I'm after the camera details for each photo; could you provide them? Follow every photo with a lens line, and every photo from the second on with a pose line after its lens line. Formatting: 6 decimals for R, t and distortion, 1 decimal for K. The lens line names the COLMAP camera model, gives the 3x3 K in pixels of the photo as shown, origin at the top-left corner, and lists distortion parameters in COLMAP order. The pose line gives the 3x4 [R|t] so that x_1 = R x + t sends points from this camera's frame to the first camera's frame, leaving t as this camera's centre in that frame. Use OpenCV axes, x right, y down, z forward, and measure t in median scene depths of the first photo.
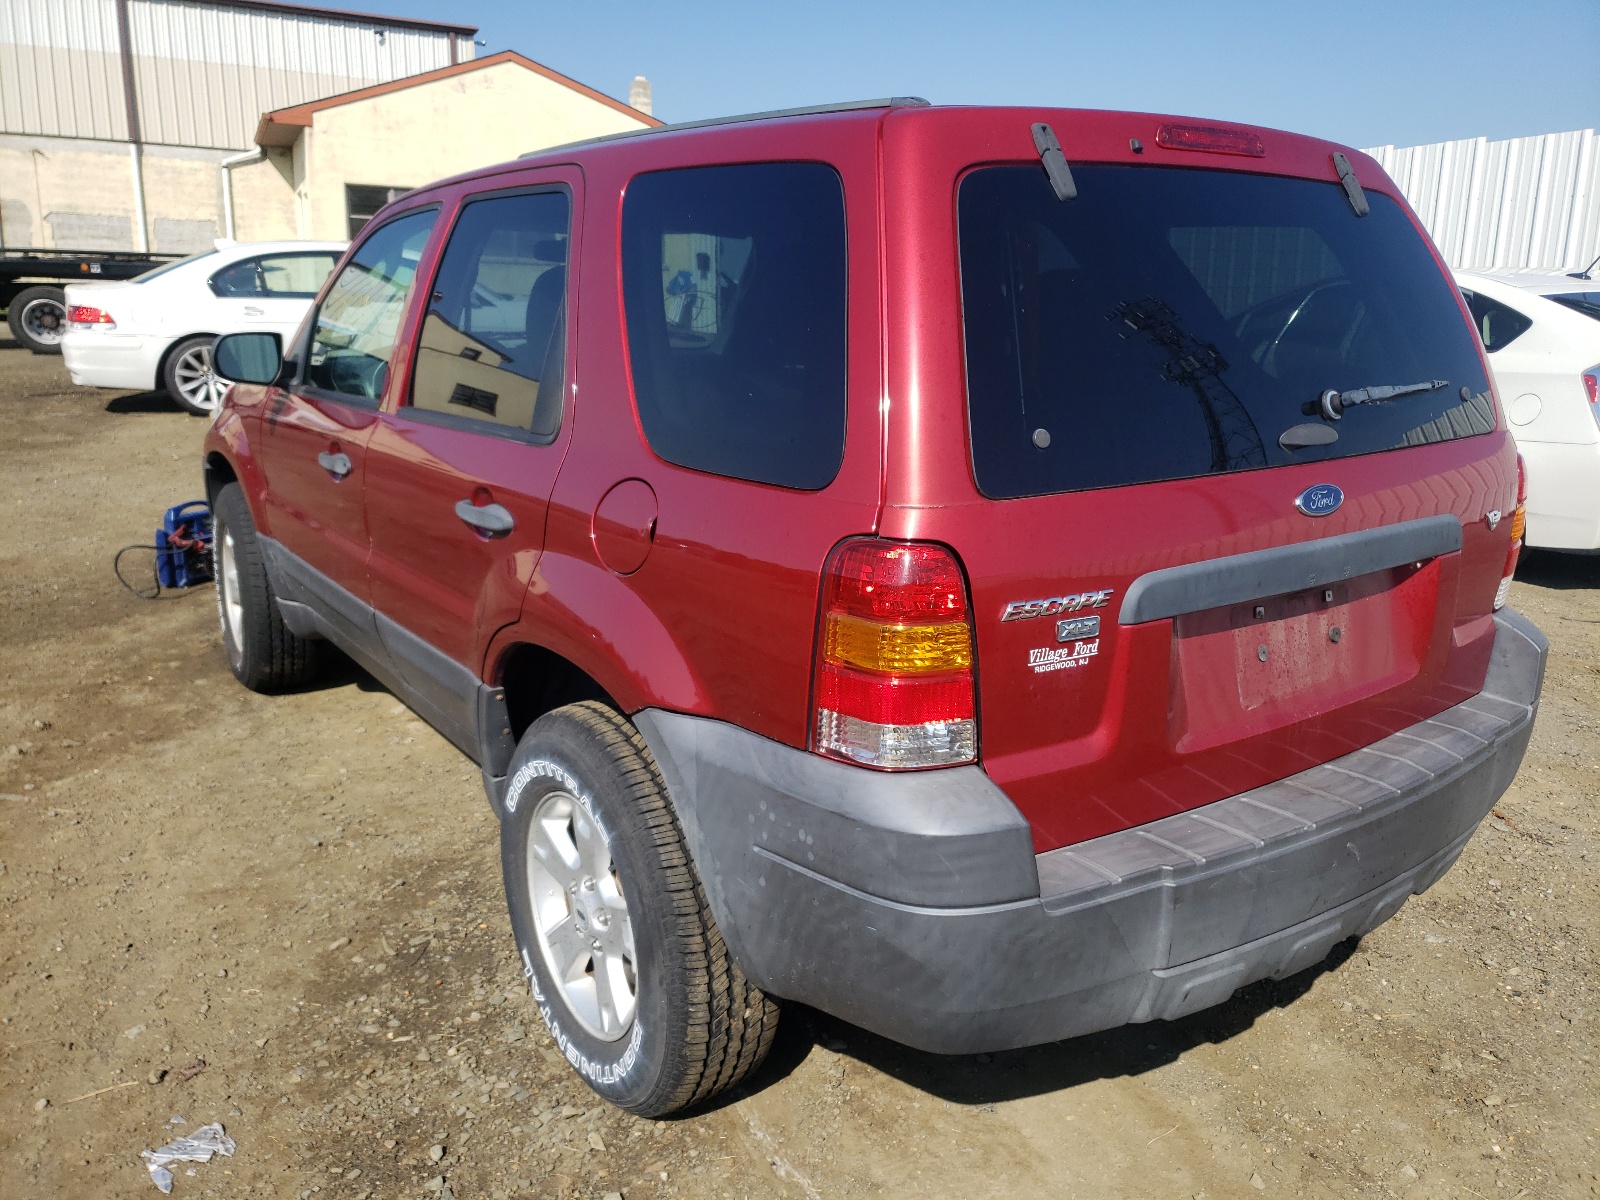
lens RADIAL K [[1211.5, 0, 800.0], [0, 1211.5, 600.0], [0, 0, 1]] dist [0.004470, 0.002717]
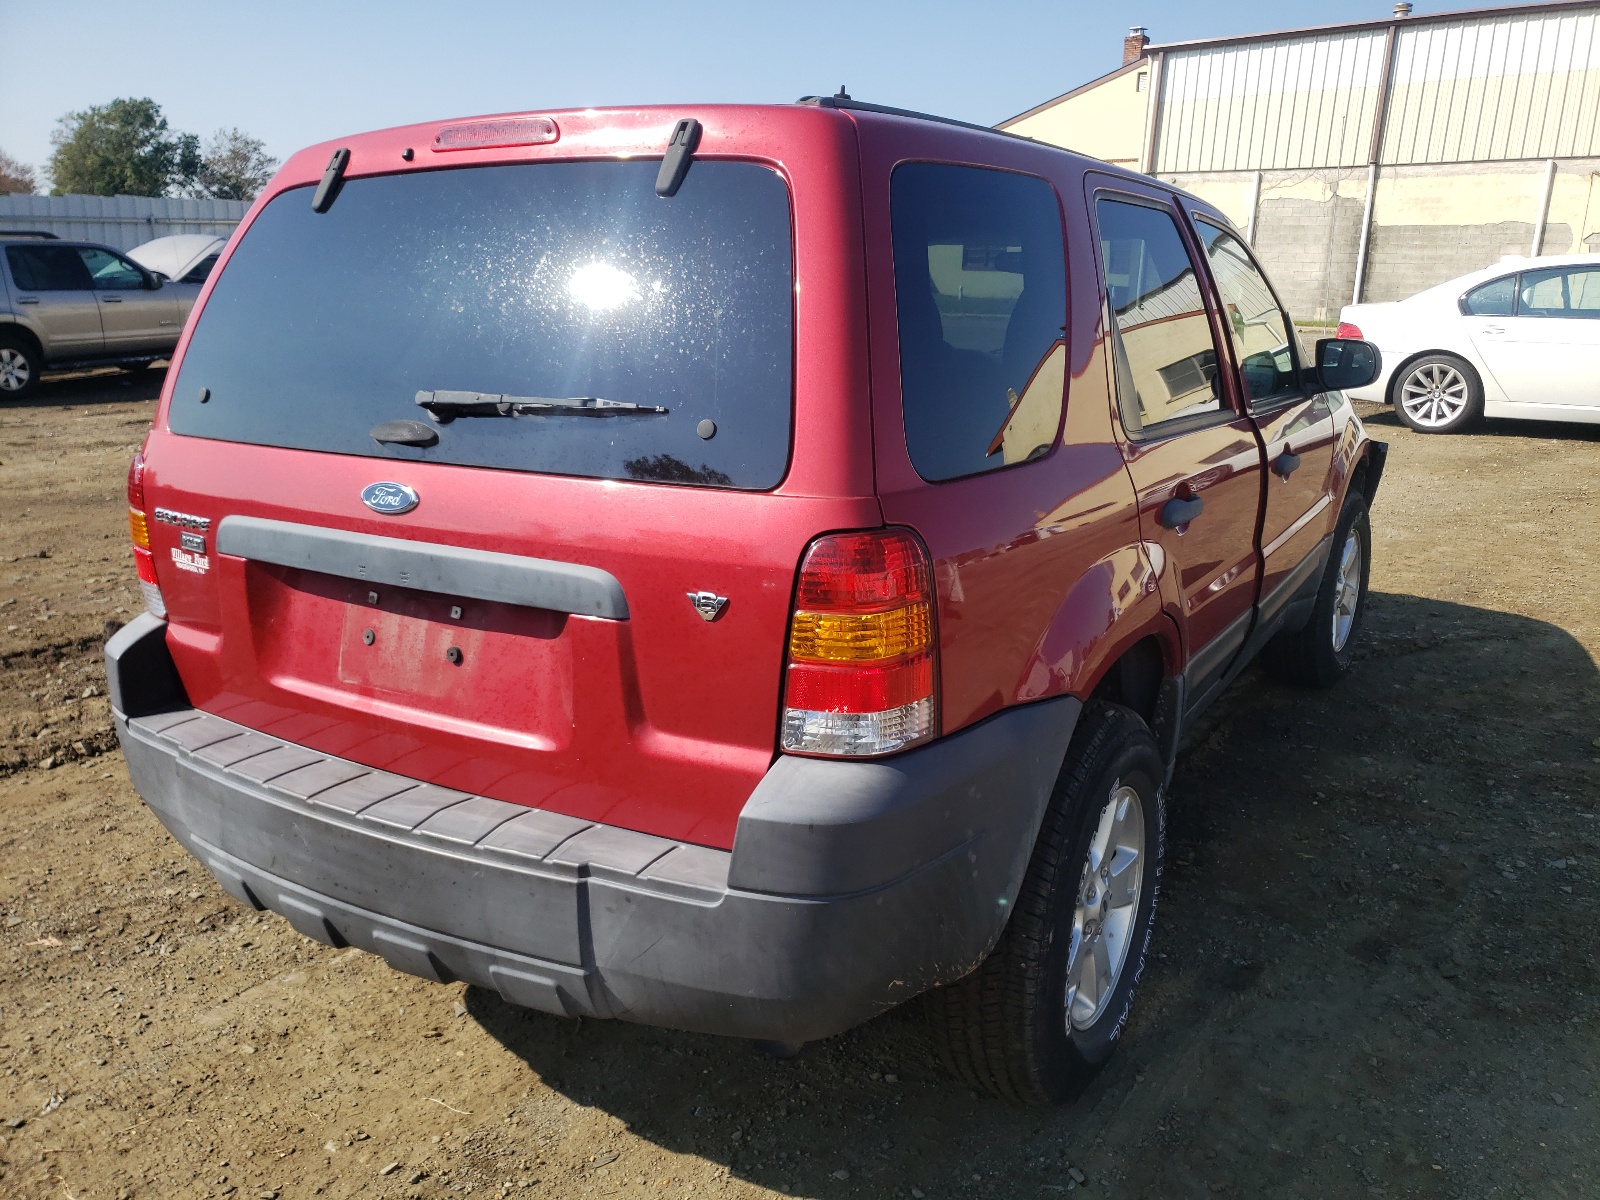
lens RADIAL K [[1199.6, 0, 800.0], [0, 1199.6, 600.0], [0, 0, 1]] dist [-0.002159, -0.001837]
pose [[0.435753, 0.221316, -0.872433, 0.993905], [-0.232814, 0.964025, 0.128267, -0.140943], [0.869435, 0.147222, 0.471602, 0.582812]]
